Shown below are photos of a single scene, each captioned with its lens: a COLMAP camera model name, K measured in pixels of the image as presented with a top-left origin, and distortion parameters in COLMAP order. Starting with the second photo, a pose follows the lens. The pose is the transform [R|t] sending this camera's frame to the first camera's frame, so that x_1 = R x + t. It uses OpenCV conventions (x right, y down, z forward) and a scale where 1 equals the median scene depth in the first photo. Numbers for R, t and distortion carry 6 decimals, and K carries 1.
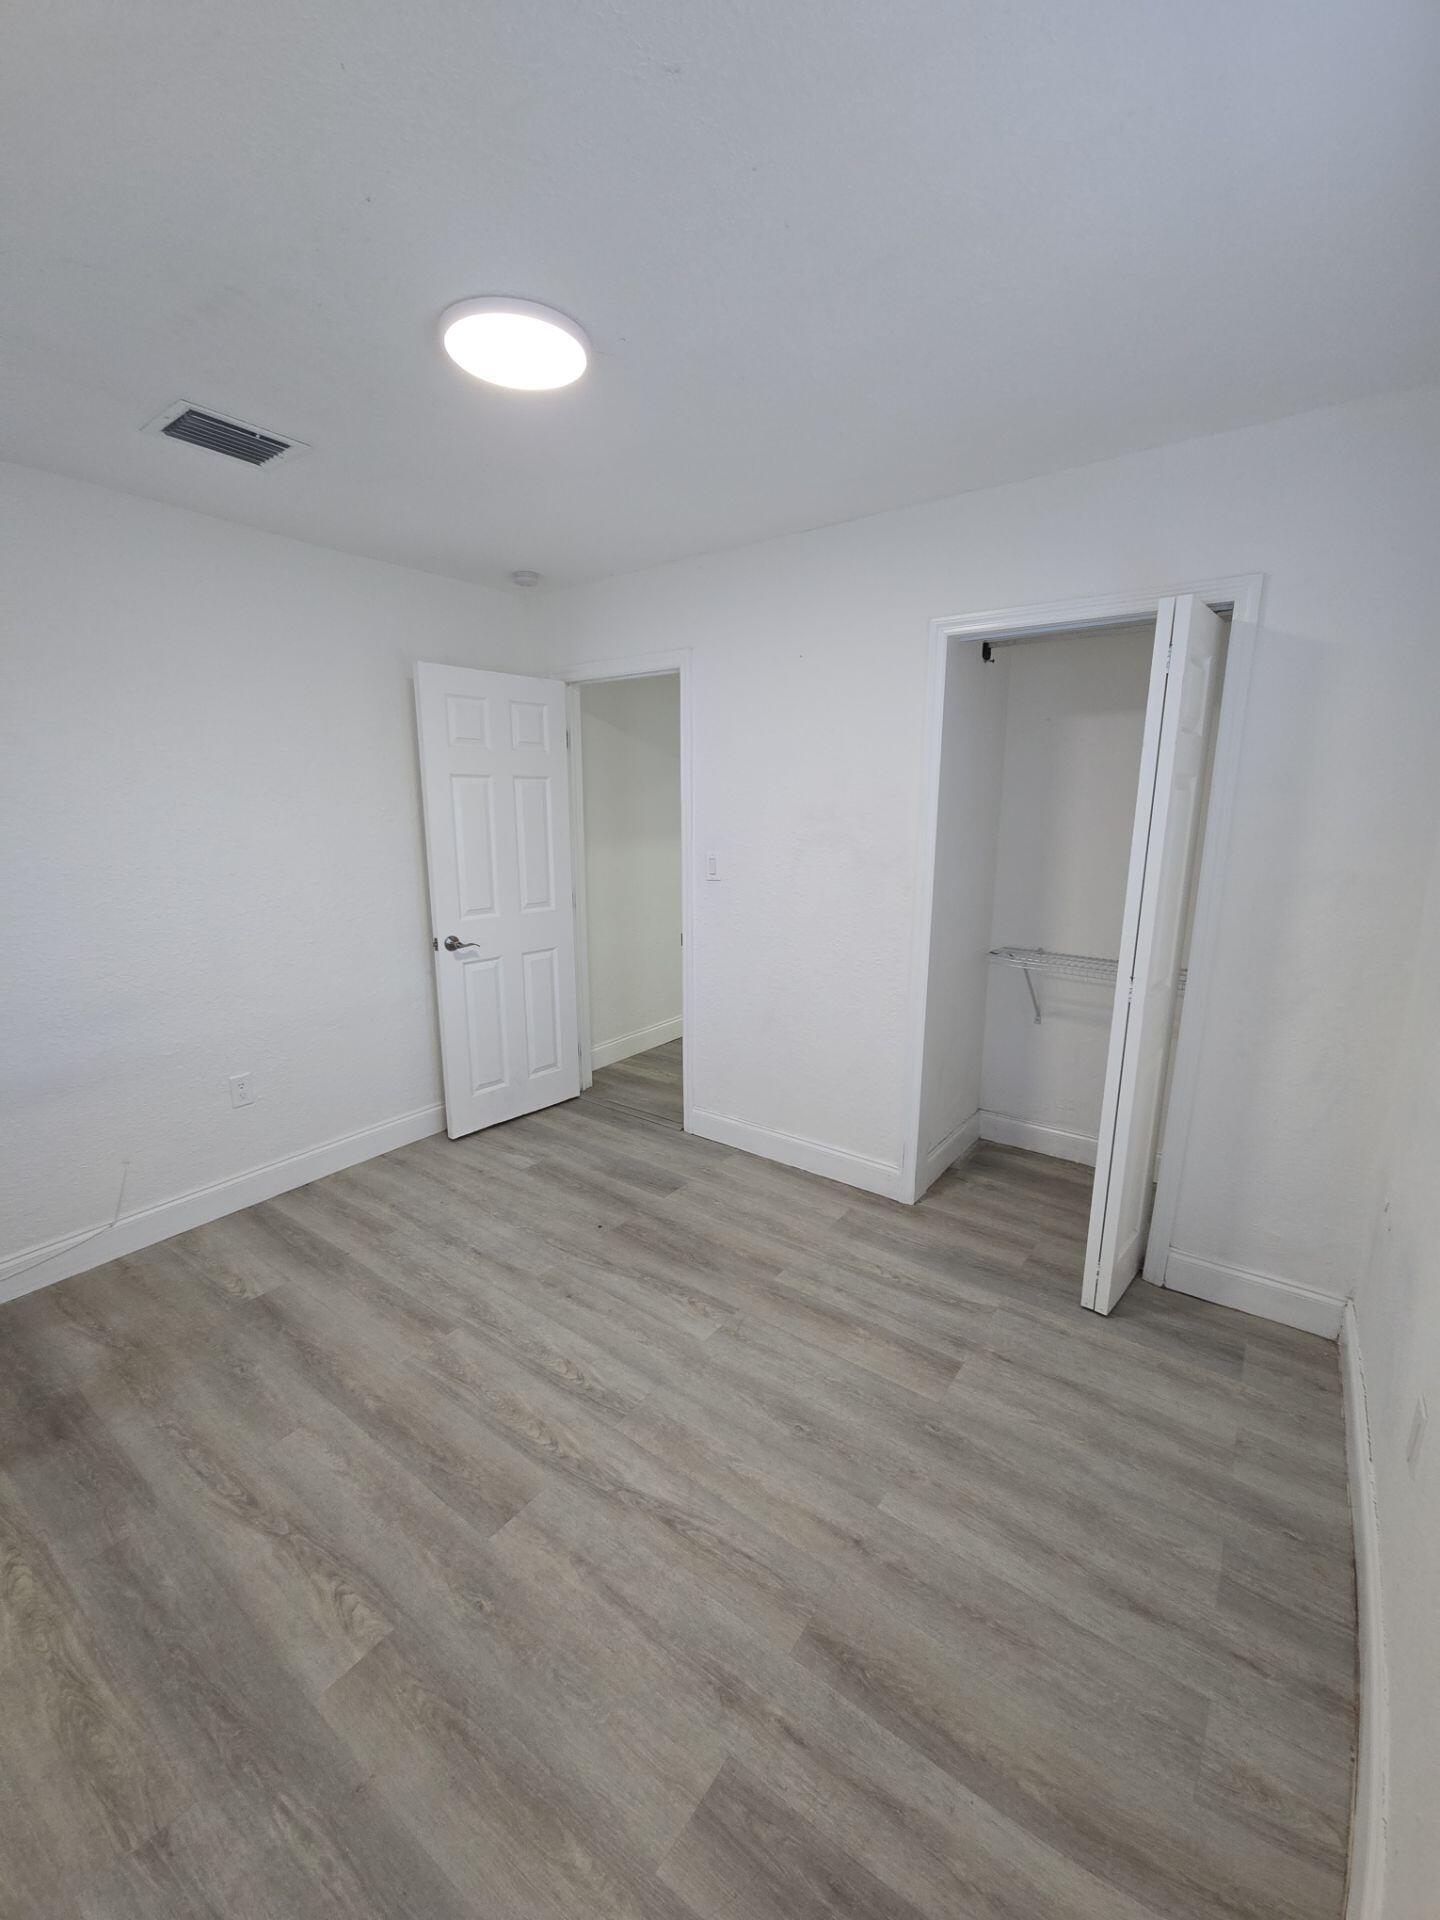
lens RADIAL K [[780.5, 0, 718.3], [0, 780.5, 958.9], [0, 0, 1]] dist [0.007288, -0.006690]
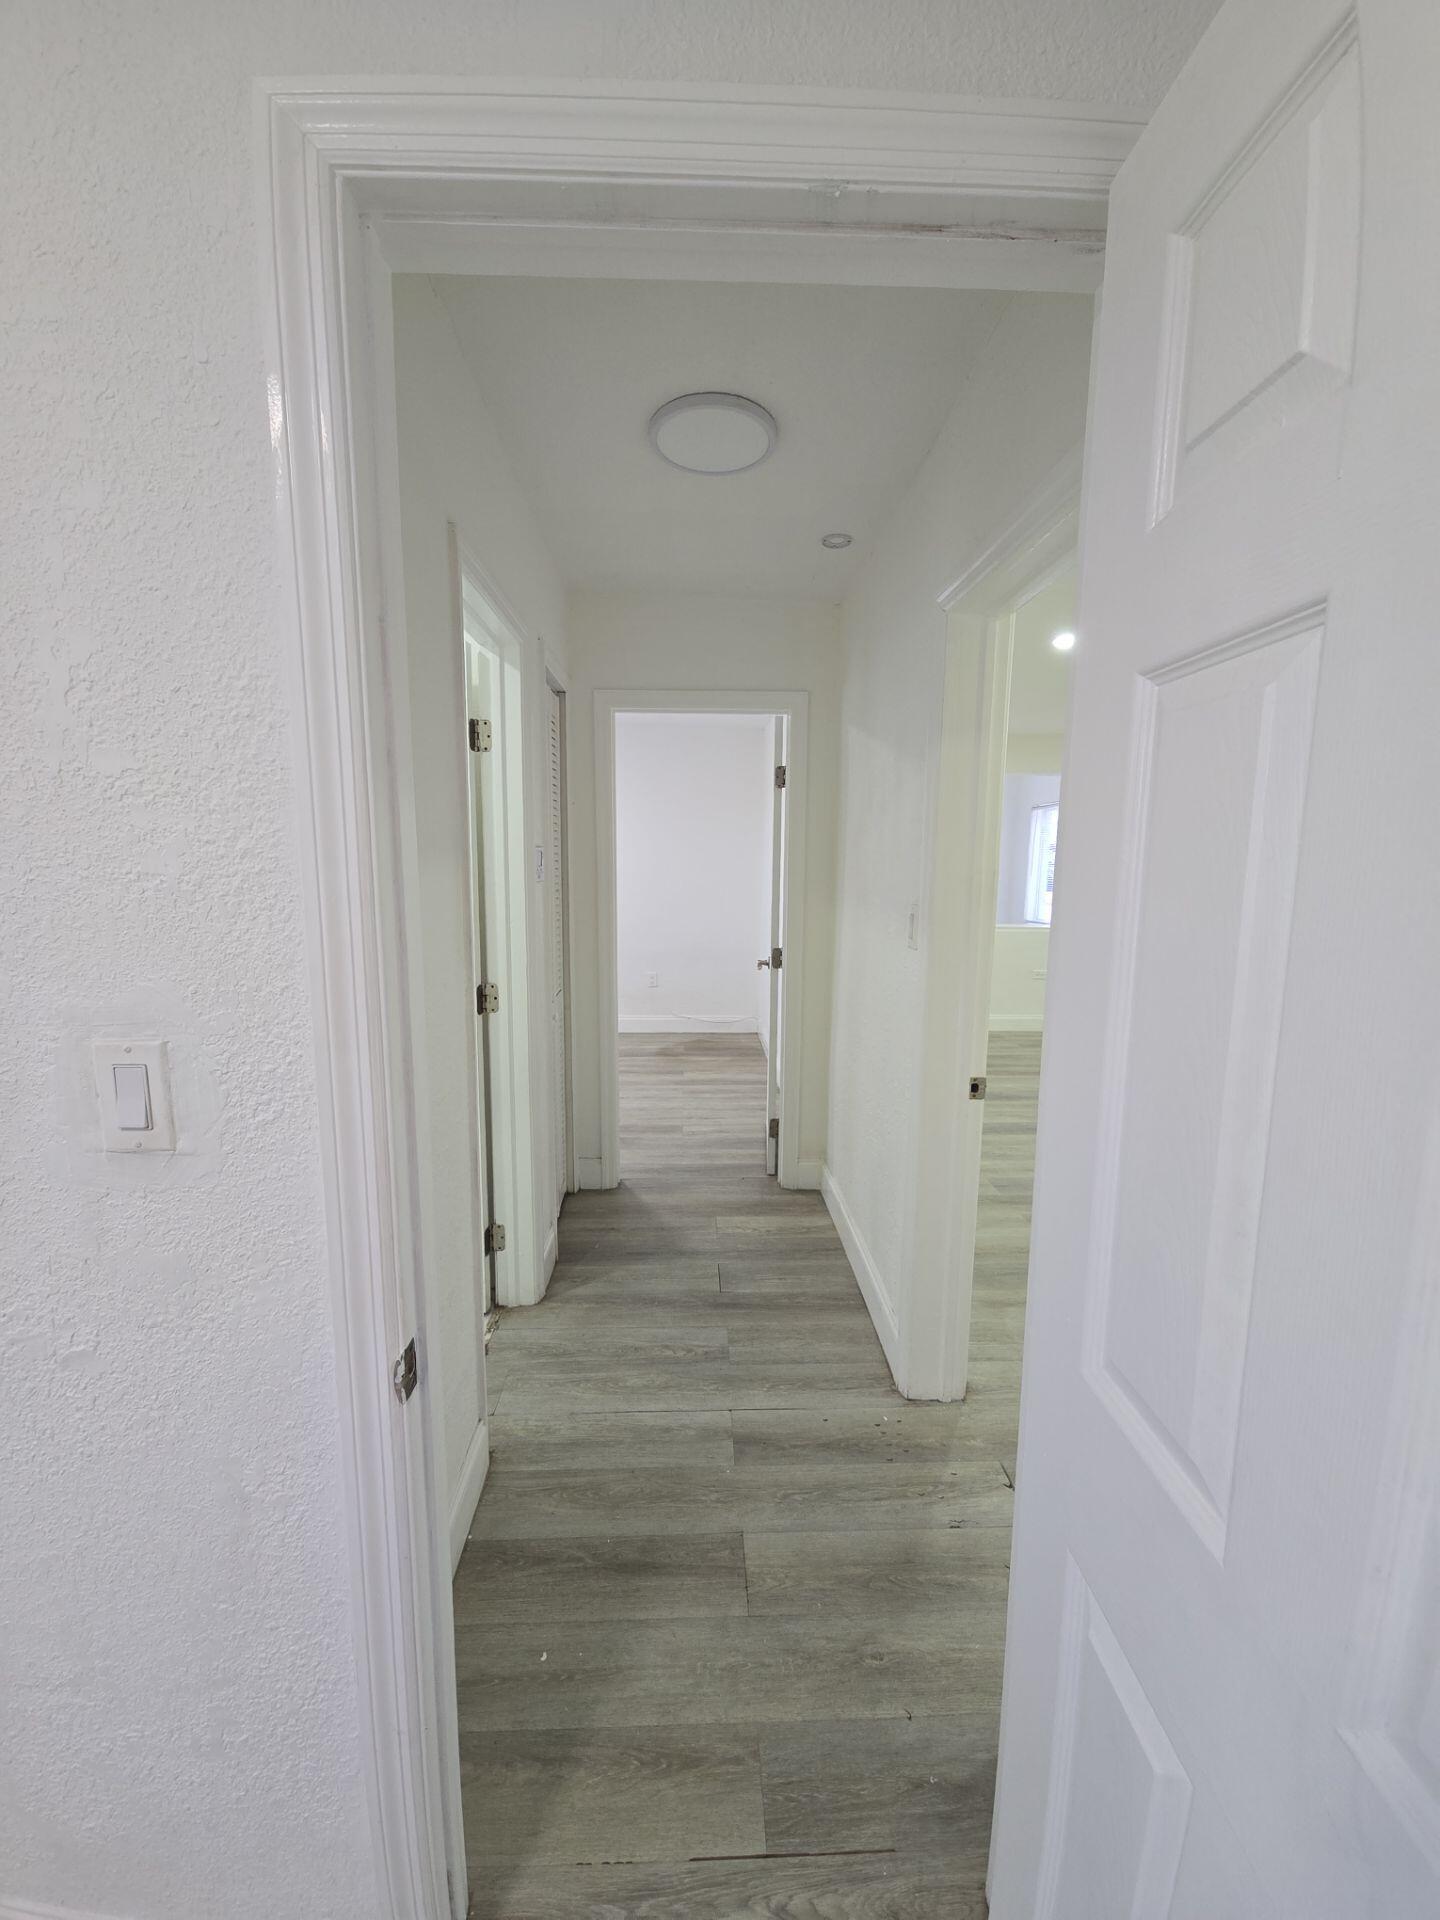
lens RADIAL K [[785.6, 0, 723.4], [0, 785.6, 961.6], [0, 0, 1]] dist [0.008342, -0.012040]
pose [[-0.780154, 0.076903, -0.620842, 0.769399], [-0.132936, 0.949371, 0.284646, -0.585195], [0.611299, 0.304600, -0.730433, 2.986712]]
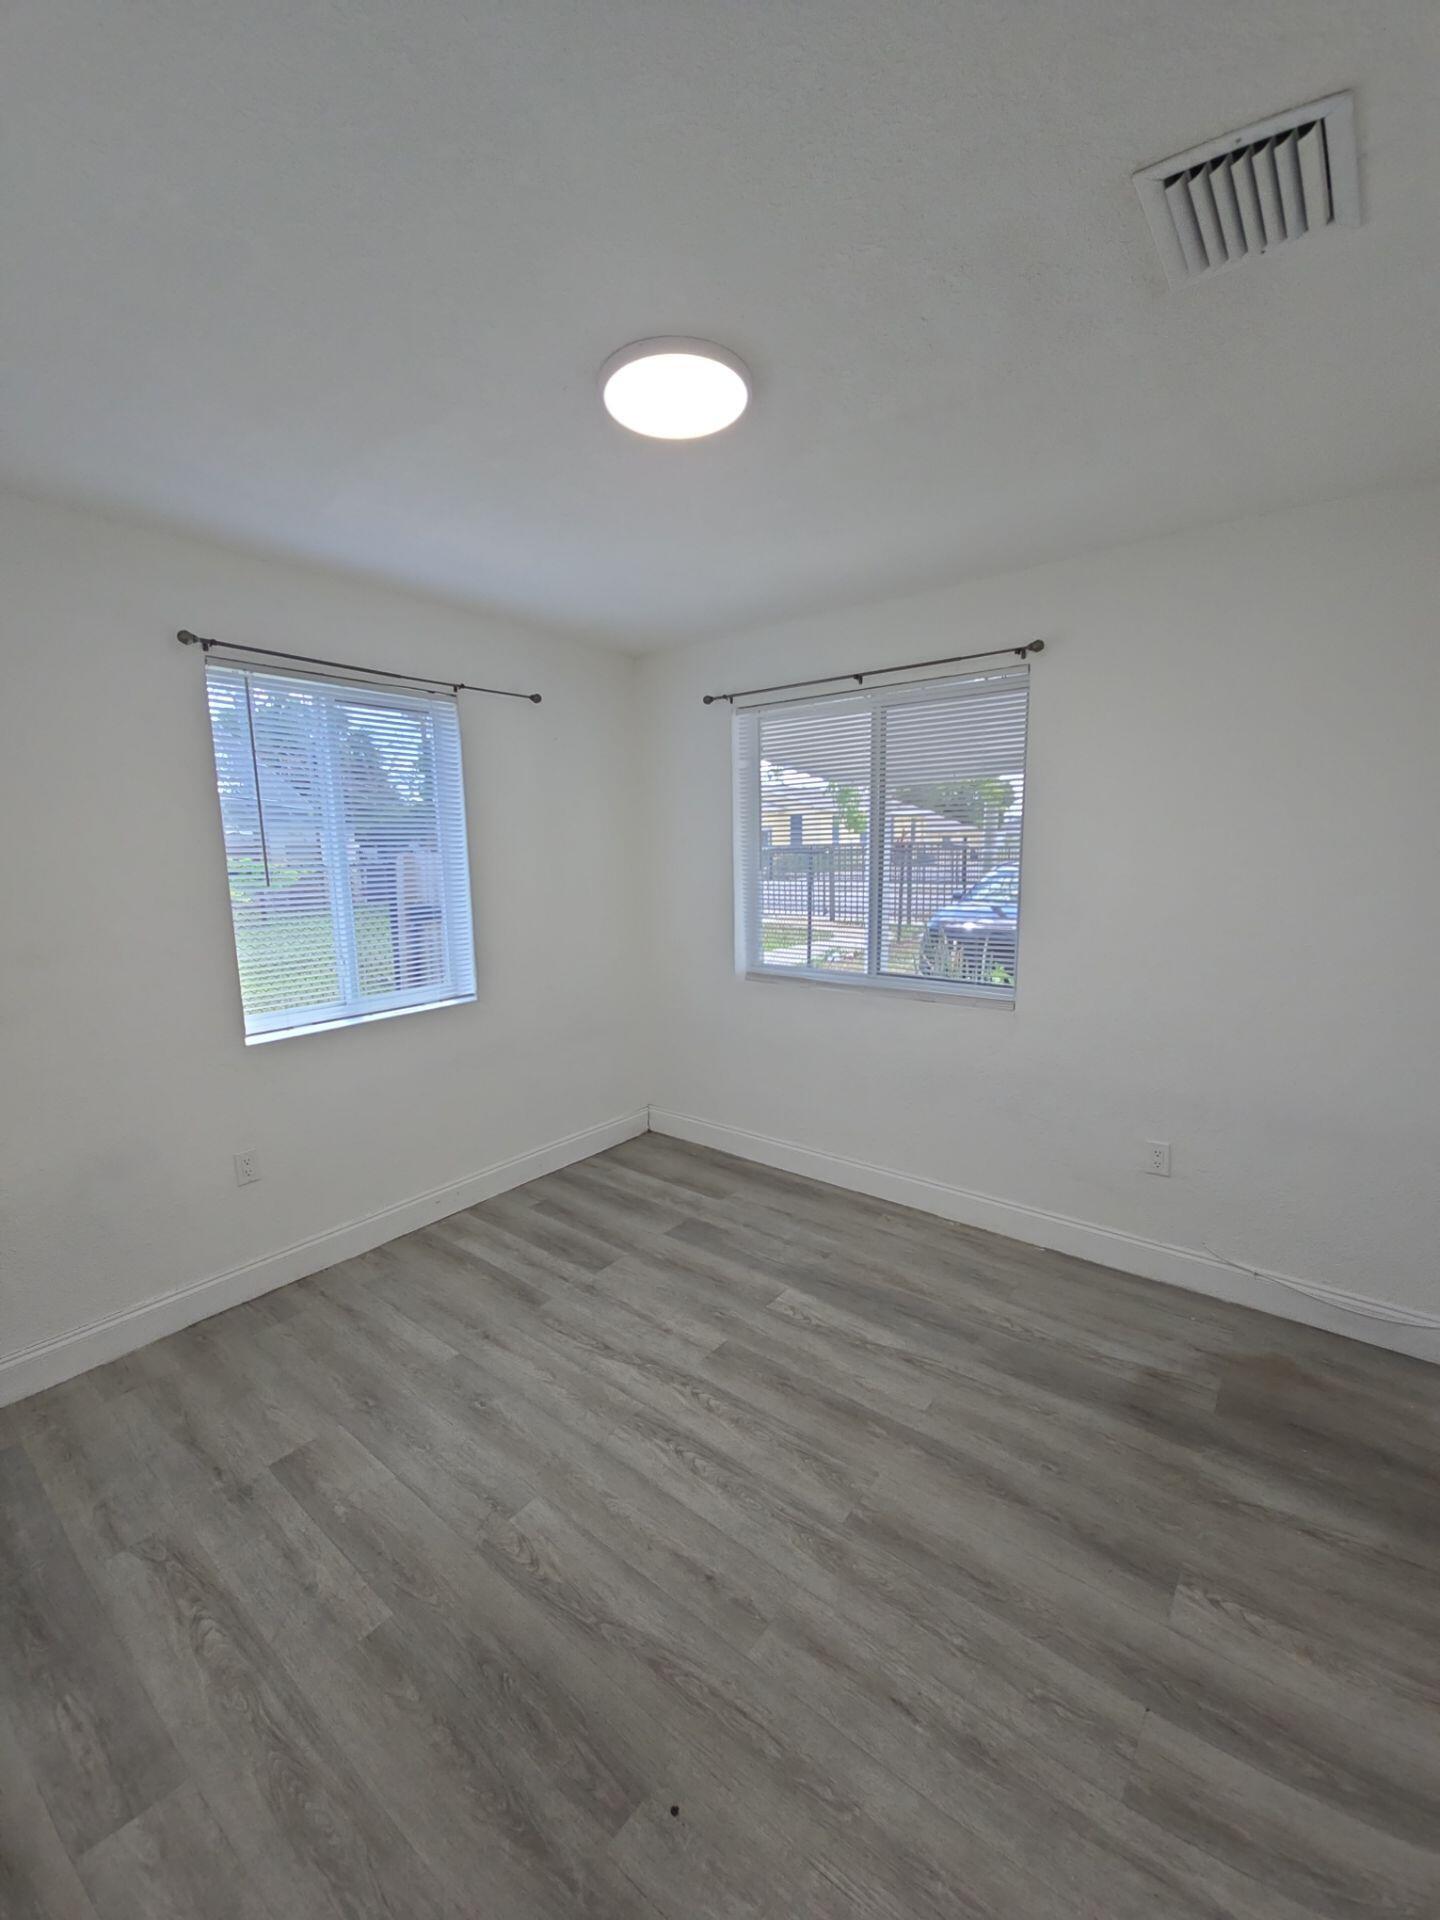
lens RADIAL K [[772.3, 0, 720.0], [0, 772.3, 960.0], [0, 0, 1]] dist [0.007871, -0.007618]
pose [[-0.999206, 0.009260, 0.038749, -0.268088], [0.021867, 0.940487, 0.339126, -0.353089], [-0.033302, 0.339704, -0.939943, 1.680910]]
